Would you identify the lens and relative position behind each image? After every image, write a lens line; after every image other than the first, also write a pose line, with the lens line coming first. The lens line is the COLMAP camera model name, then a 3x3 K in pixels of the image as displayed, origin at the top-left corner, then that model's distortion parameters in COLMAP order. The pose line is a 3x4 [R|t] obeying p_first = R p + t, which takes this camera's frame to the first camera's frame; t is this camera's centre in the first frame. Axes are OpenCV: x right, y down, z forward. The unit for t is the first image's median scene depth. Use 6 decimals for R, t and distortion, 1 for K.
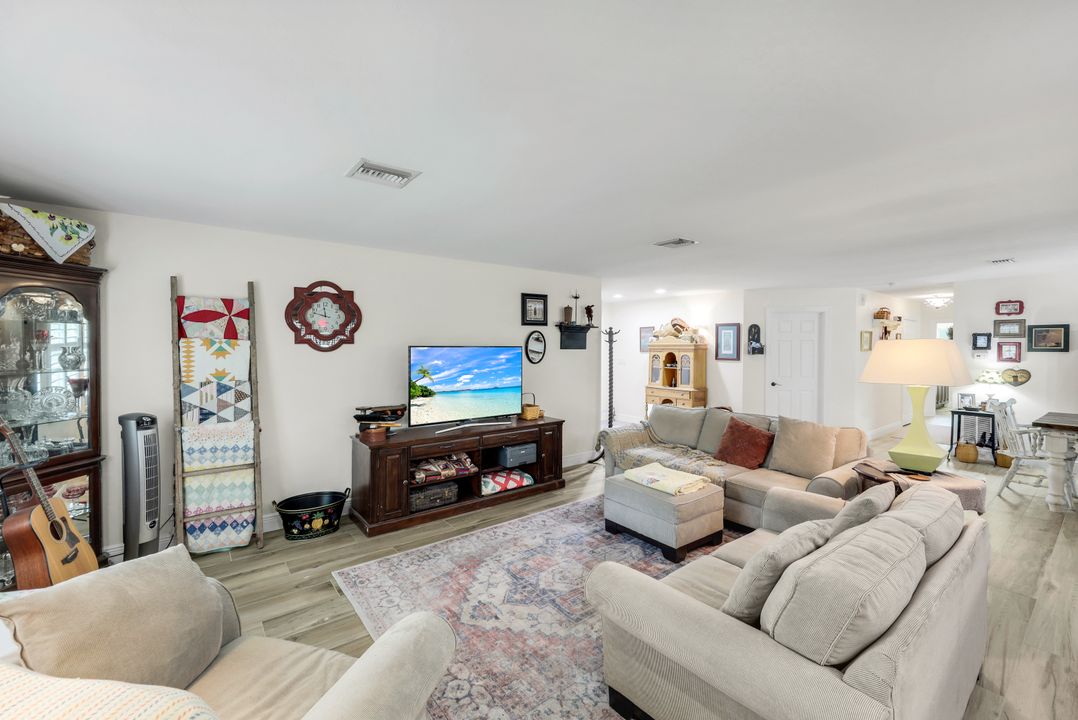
lens RADIAL K [[448.5, 0, 535.2], [0, 448.5, 353.6], [0, 0, 1]] dist [-0.001201, -0.000126]
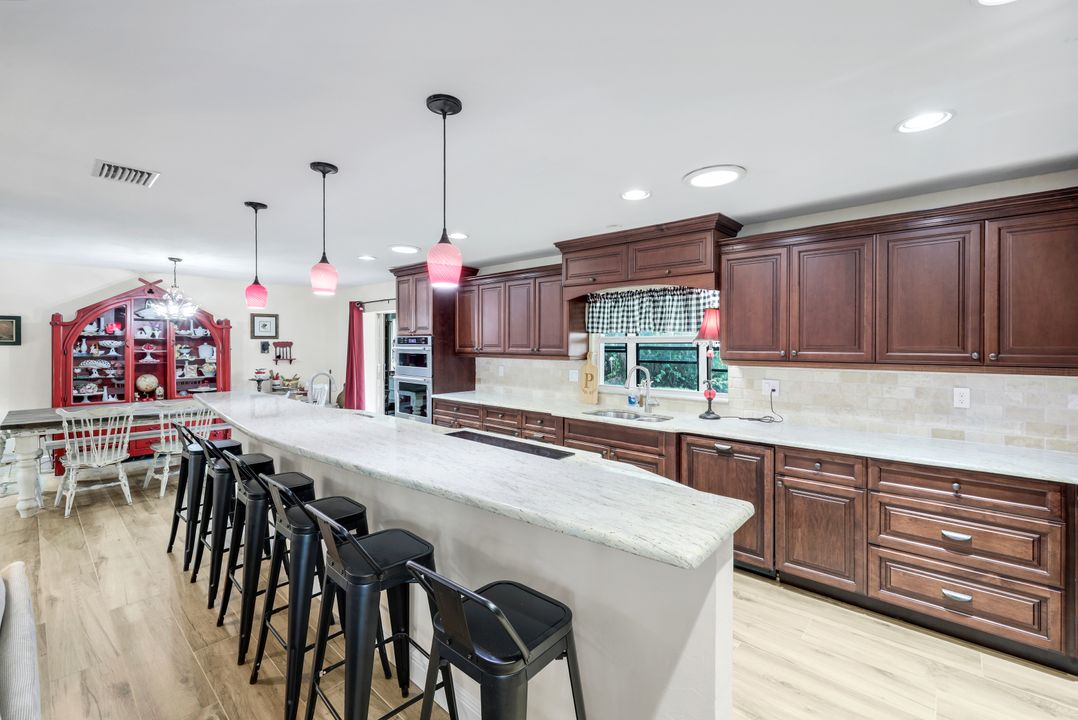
lens RADIAL K [[456.7, 0, 539.0], [0, 456.7, 360.0], [0, 0, 1]] dist [0.000200, 0.000205]
pose [[-0.190939, -0.038866, 0.980832, 0.038084], [0.010343, 0.999081, 0.041603, -0.002325], [-0.981547, 0.018088, -0.190362, 0.132524]]
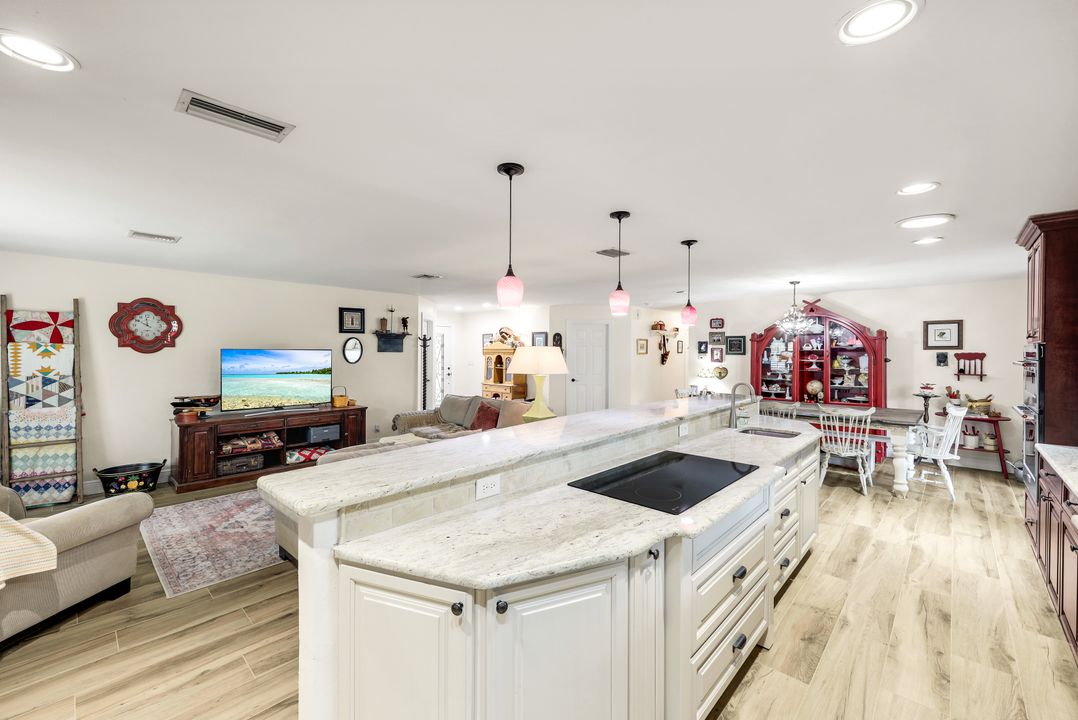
lens RADIAL K [[443.3, 0, 537.1], [0, 443.3, 354.0], [0, 0, 1]] dist [-0.001974, -0.000131]
pose [[0.987515, 0.002173, 0.157509, 0.427142], [-0.001063, 0.999974, -0.007128, 0.005368], [-0.157520, 0.006871, 0.987492, -0.416573]]
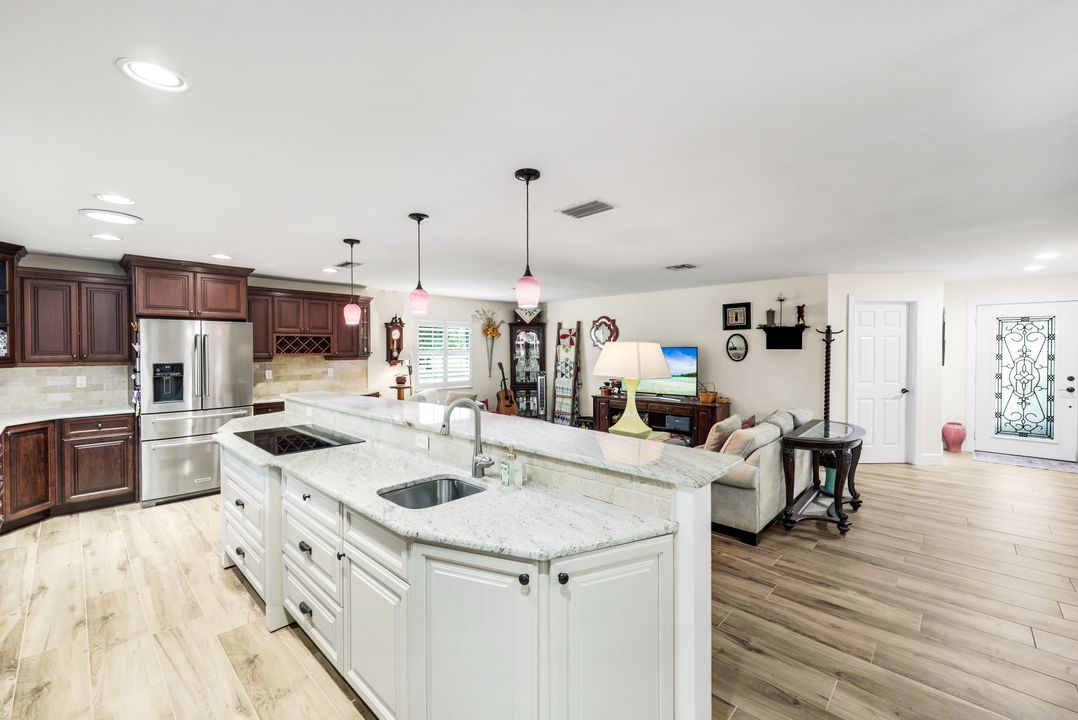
lens RADIAL K [[443.3, 0, 537.1], [0, 443.3, 354.0], [0, 0, 1]] dist [-0.001974, -0.000131]
pose [[0.154080, 0.010335, -0.988004, 1.486128], [-0.009337, 0.999916, 0.009004, -0.003625], [0.988014, 0.007838, 0.154163, 0.385966]]
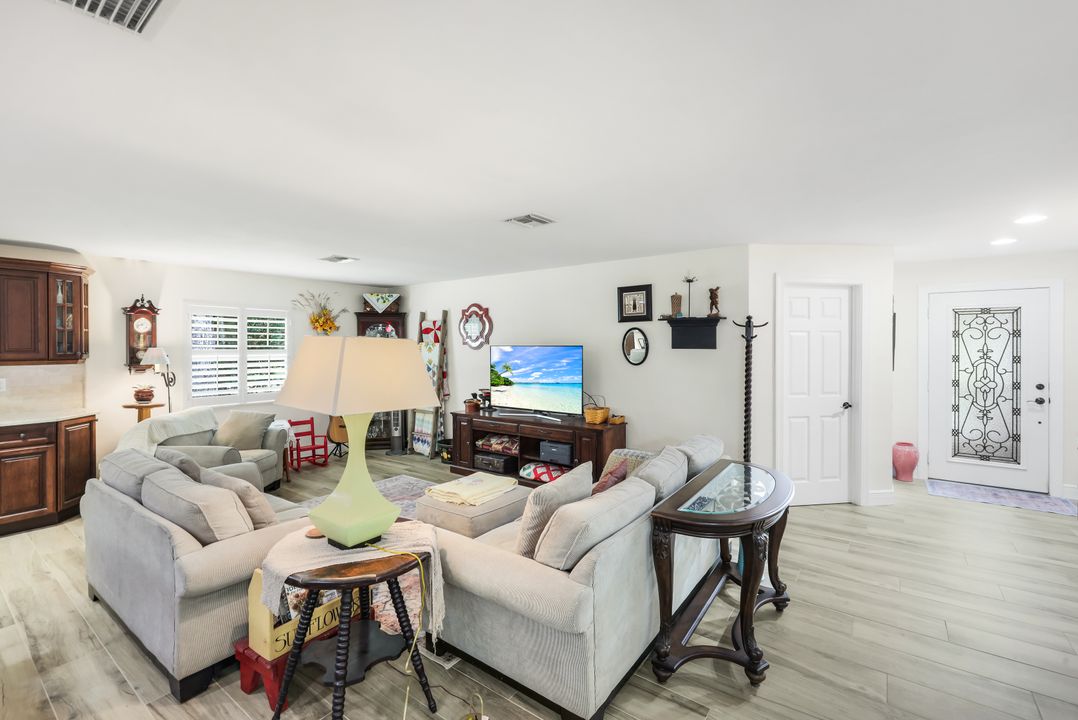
lens RADIAL K [[473.0, 0, 538.6], [0, 473.0, 346.7], [0, 0, 1]] dist [-0.000822, 0.000039]
pose [[0.276714, -0.000290, -0.960952, 1.135431], [-0.010481, 0.999940, -0.003320, -0.011727], [0.960895, 0.010991, 0.276694, 0.762143]]
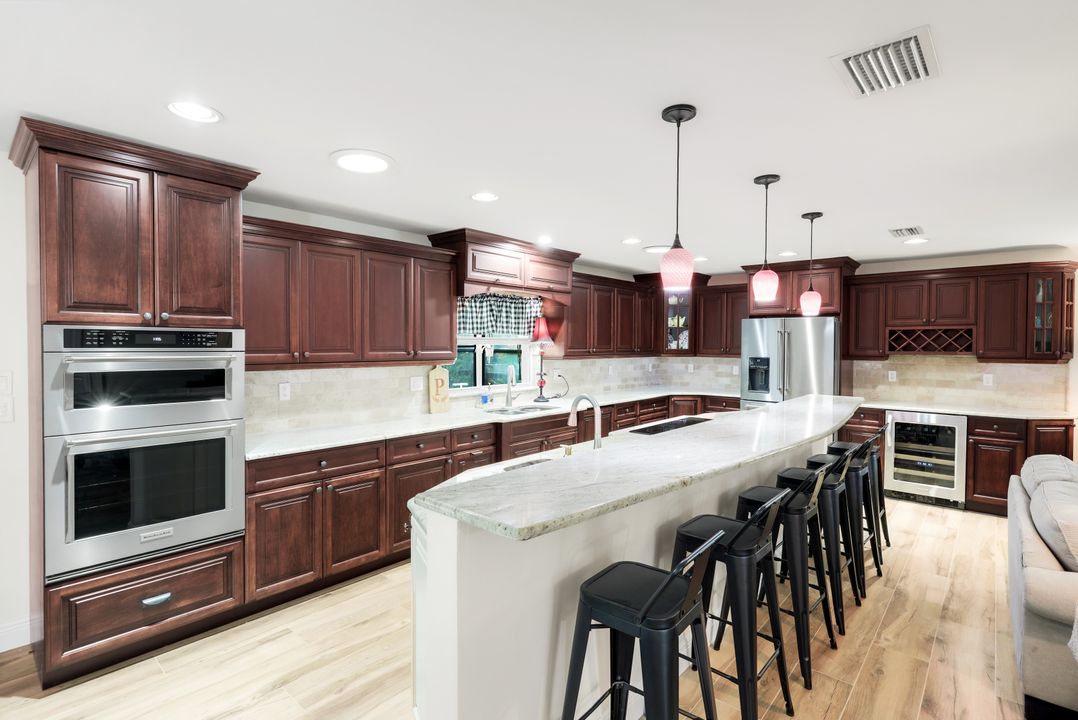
lens RADIAL K [[521.2, 0, 552.1], [0, 521.2, 353.2], [0, 0, 1]] dist [0.018241, -0.000222]
pose [[-0.976802, -0.003132, -0.214120, 1.131933], [-0.009826, 0.999495, 0.030206, -0.012415], [0.213917, 0.031609, -0.976340, 0.956678]]
